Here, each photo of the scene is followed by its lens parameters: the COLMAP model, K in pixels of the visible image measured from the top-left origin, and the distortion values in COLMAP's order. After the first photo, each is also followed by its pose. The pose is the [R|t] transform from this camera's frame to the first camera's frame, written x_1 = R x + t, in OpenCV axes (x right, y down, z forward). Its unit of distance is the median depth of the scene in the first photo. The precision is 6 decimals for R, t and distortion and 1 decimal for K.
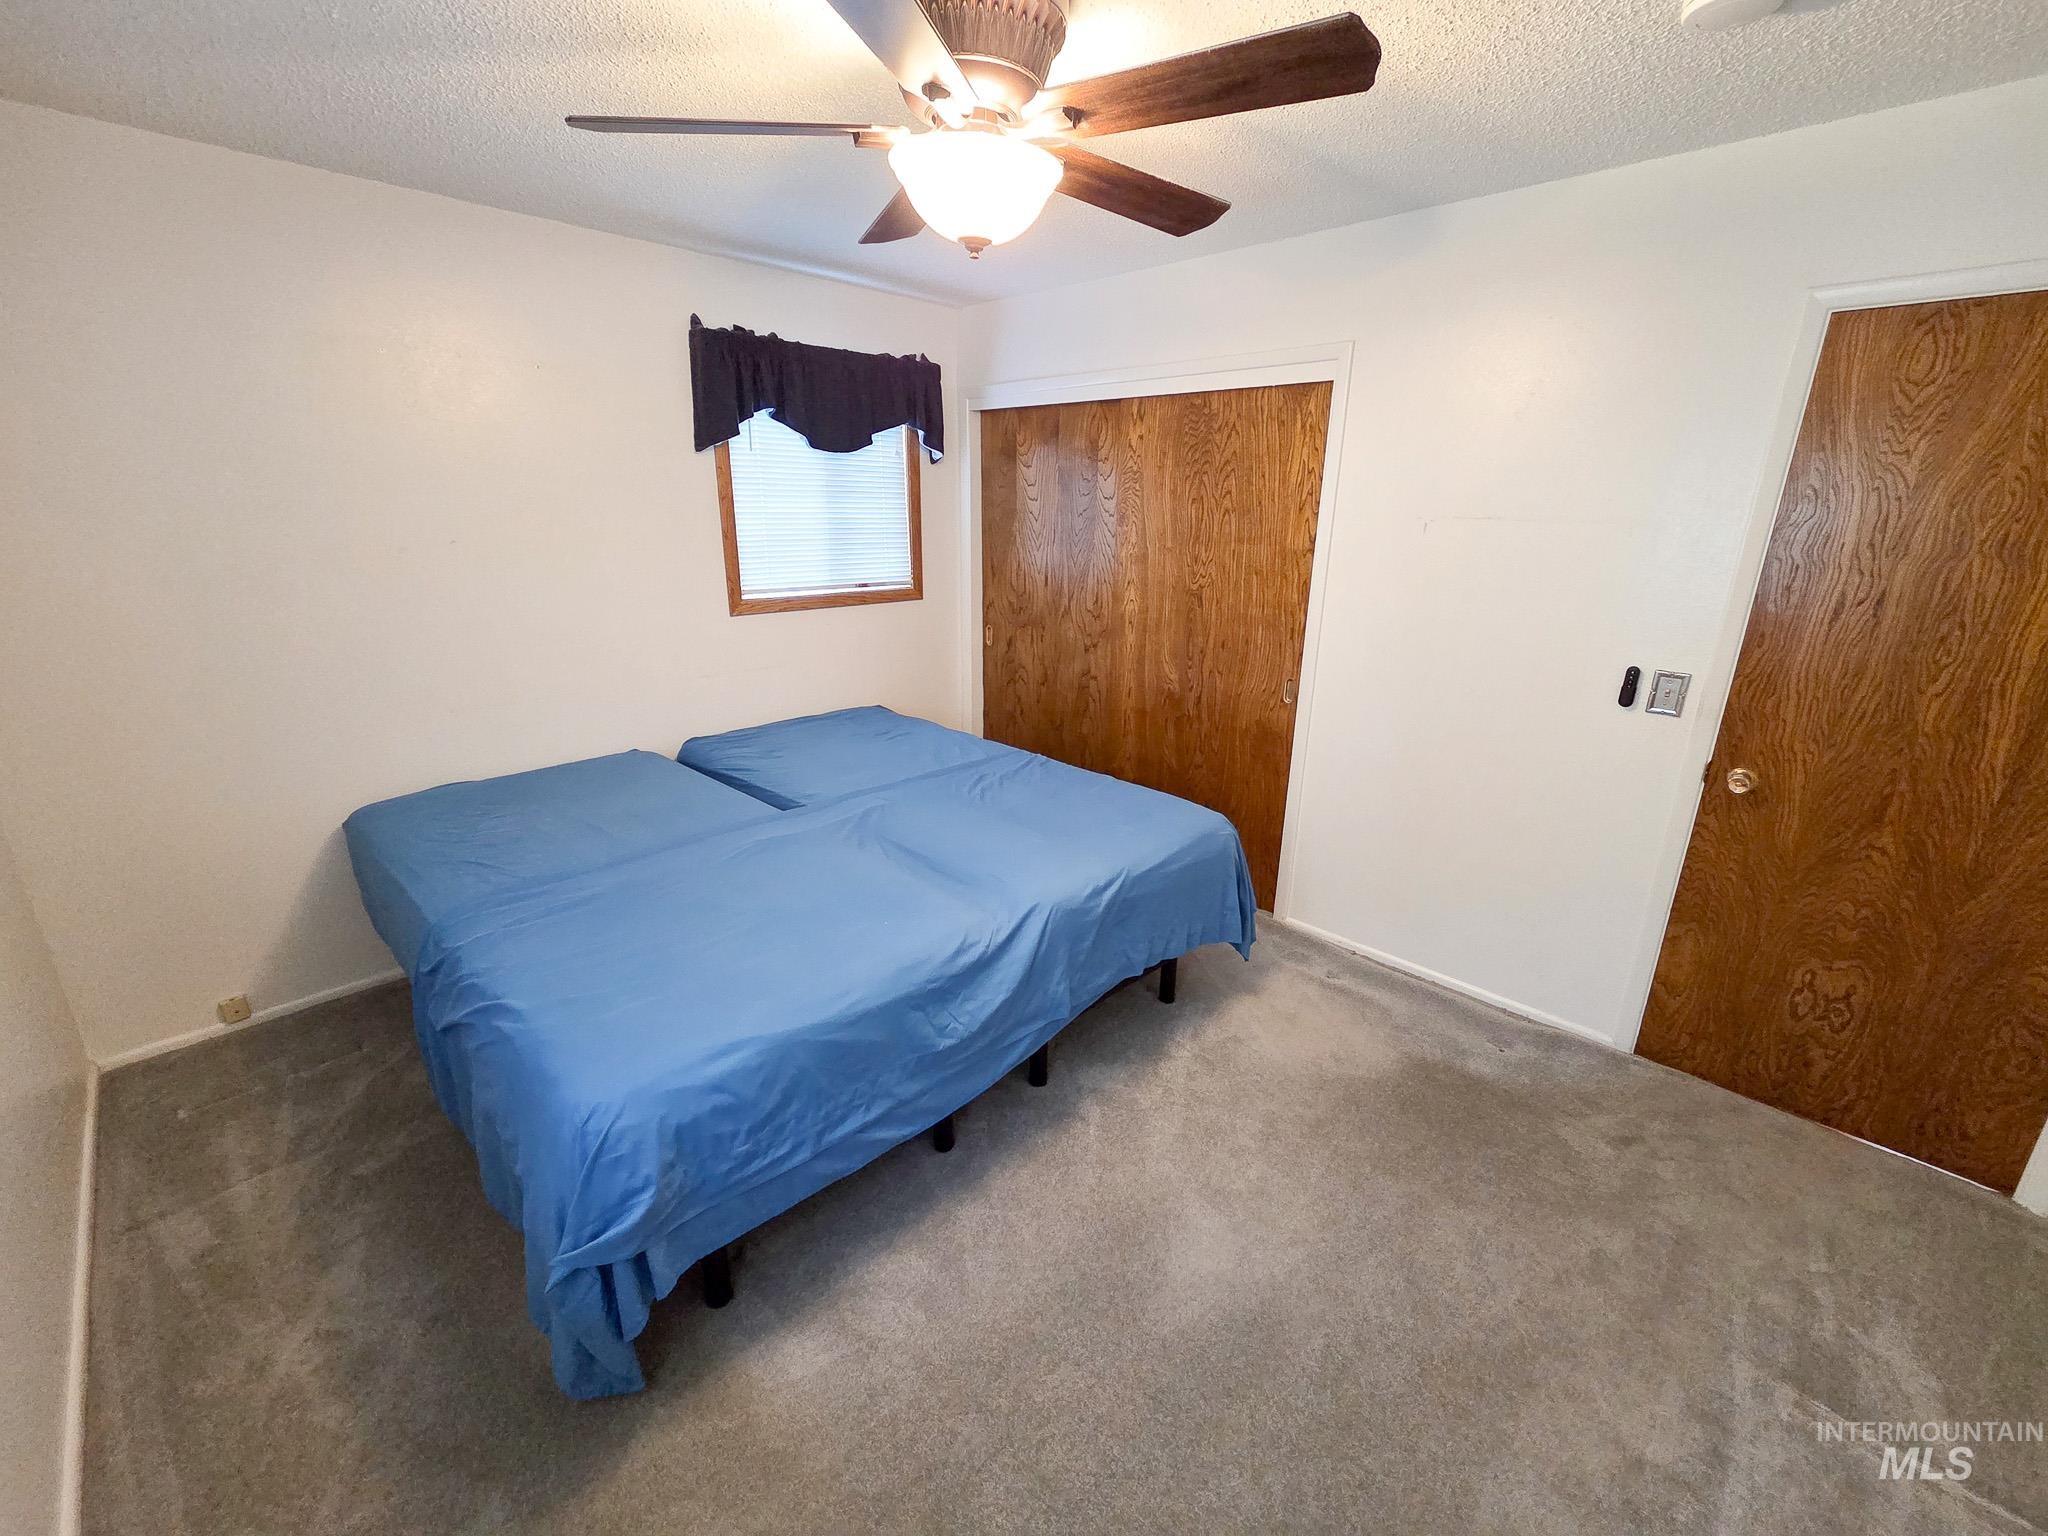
lens RADIAL K [[836.1, 0, 1041.2], [0, 836.1, 767.4], [0, 0, 1]] dist [0.006746, -0.001806]
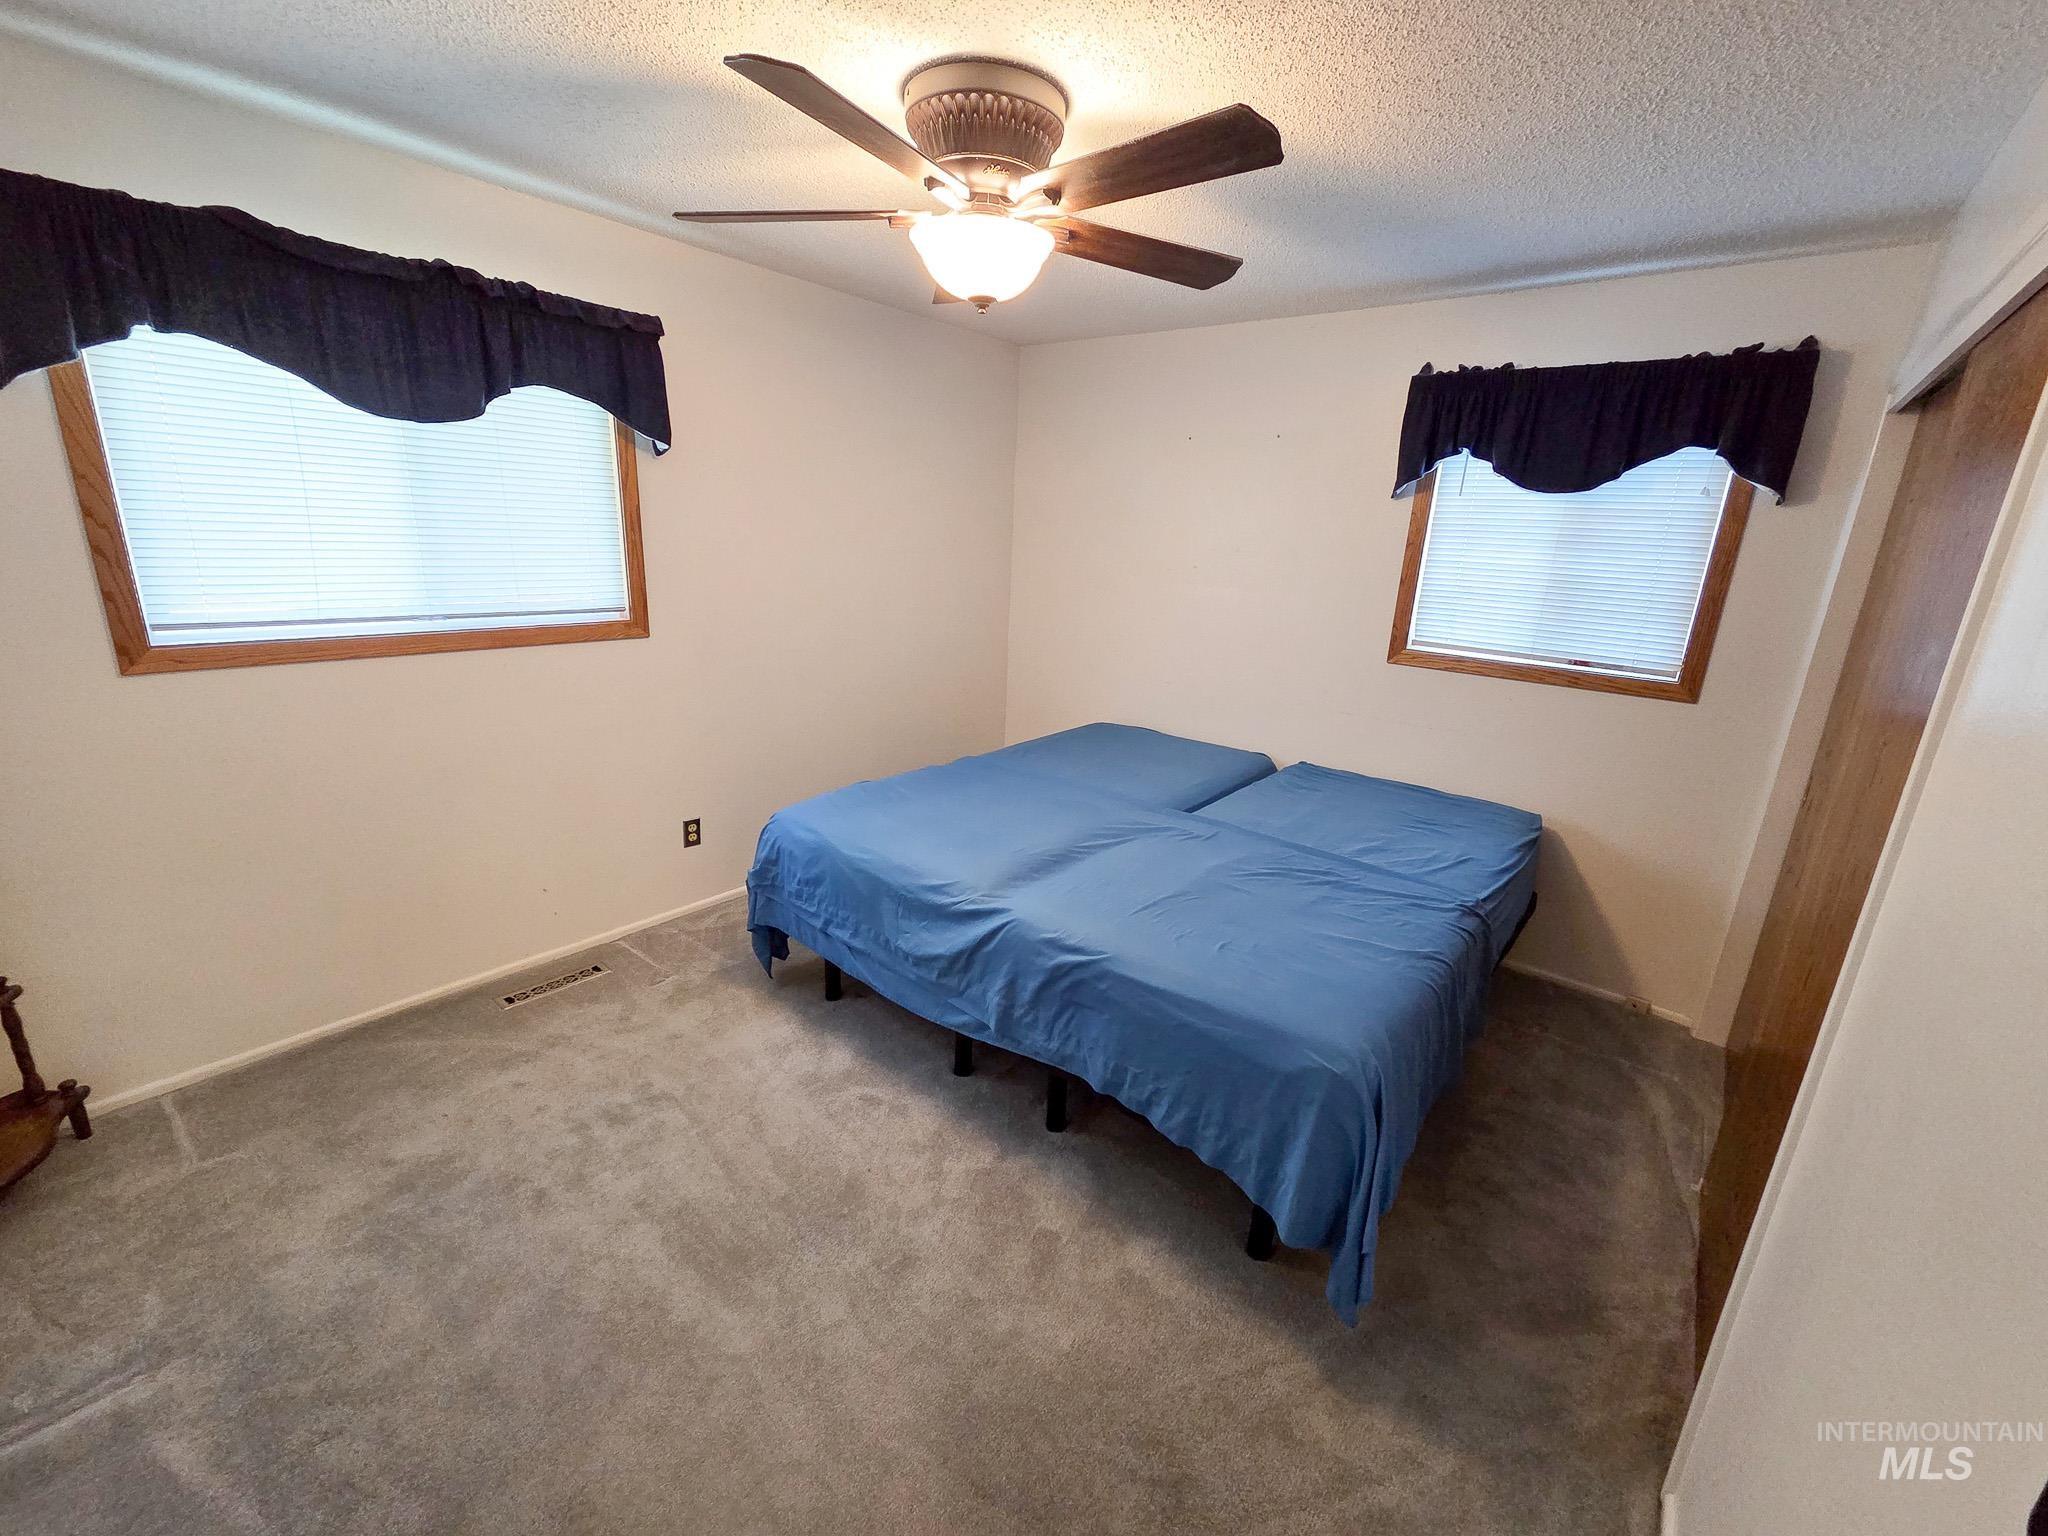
lens RADIAL K [[836.1, 0, 1041.7], [0, 836.1, 766.6], [0, 0, 1]] dist [0.006746, -0.001806]
pose [[0.094414, 0.263486, -0.960032, 0.607532], [-0.350309, 0.911458, 0.215704, -0.149138], [0.931864, 0.315942, 0.178356, 0.522586]]
